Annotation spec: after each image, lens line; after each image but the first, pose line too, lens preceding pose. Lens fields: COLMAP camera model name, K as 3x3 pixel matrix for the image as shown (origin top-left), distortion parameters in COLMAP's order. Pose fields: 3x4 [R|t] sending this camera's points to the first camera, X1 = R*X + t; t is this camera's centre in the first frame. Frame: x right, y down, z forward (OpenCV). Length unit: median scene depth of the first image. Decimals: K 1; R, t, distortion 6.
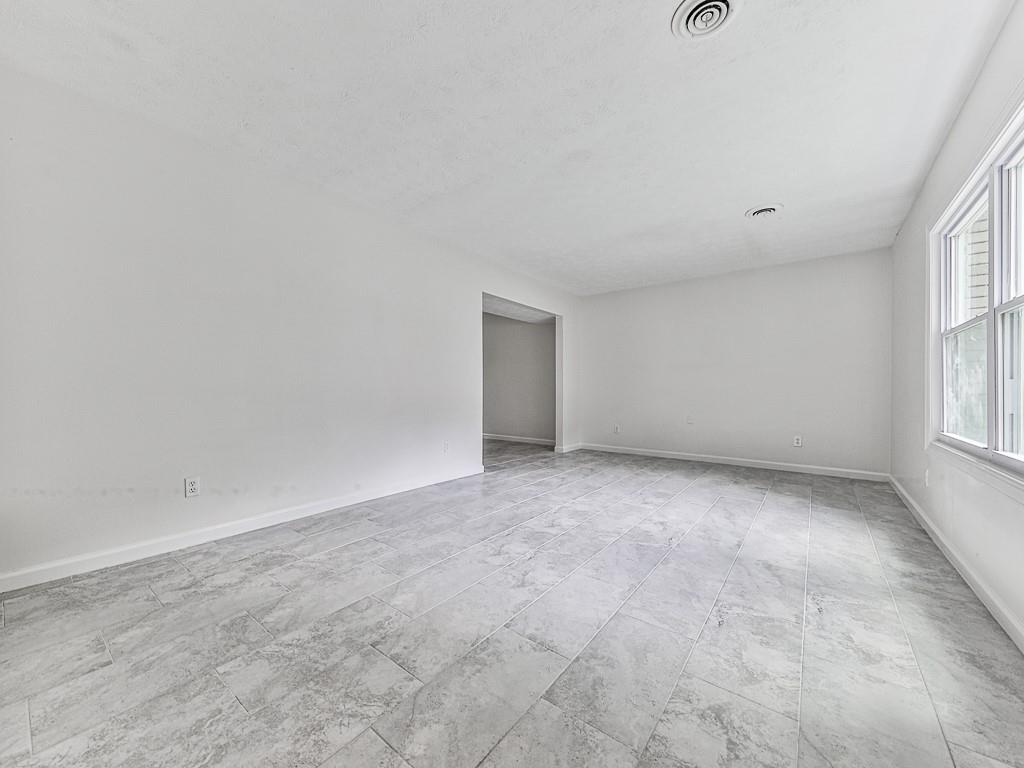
lens RADIAL K [[388.7, 0, 516.4], [0, 388.7, 389.3], [0, 0, 1]] dist [0.019718, -0.000026]
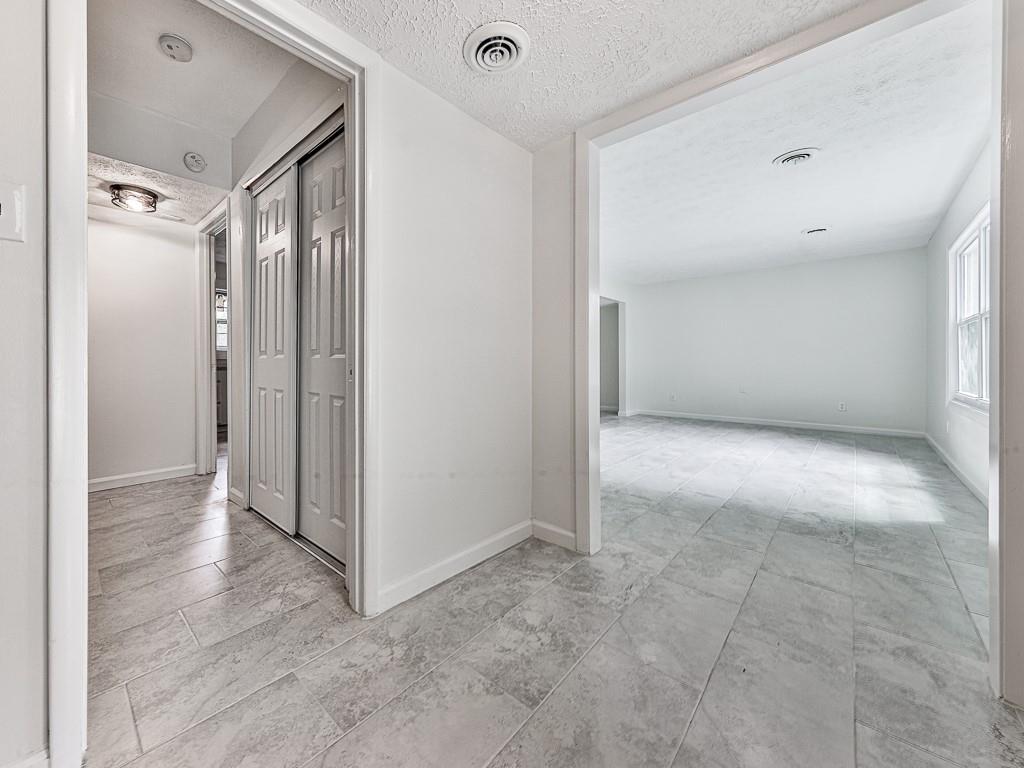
lens RADIAL K [[395.9, 0, 511.6], [0, 395.9, 362.3], [0, 0, 1]] dist [0.045875, -0.000038]
pose [[0.998780, 0.002571, -0.049307, -0.391466], [-0.002645, 0.999995, -0.001433, 0.005684], [0.049303, 0.001562, 0.998783, -0.498012]]
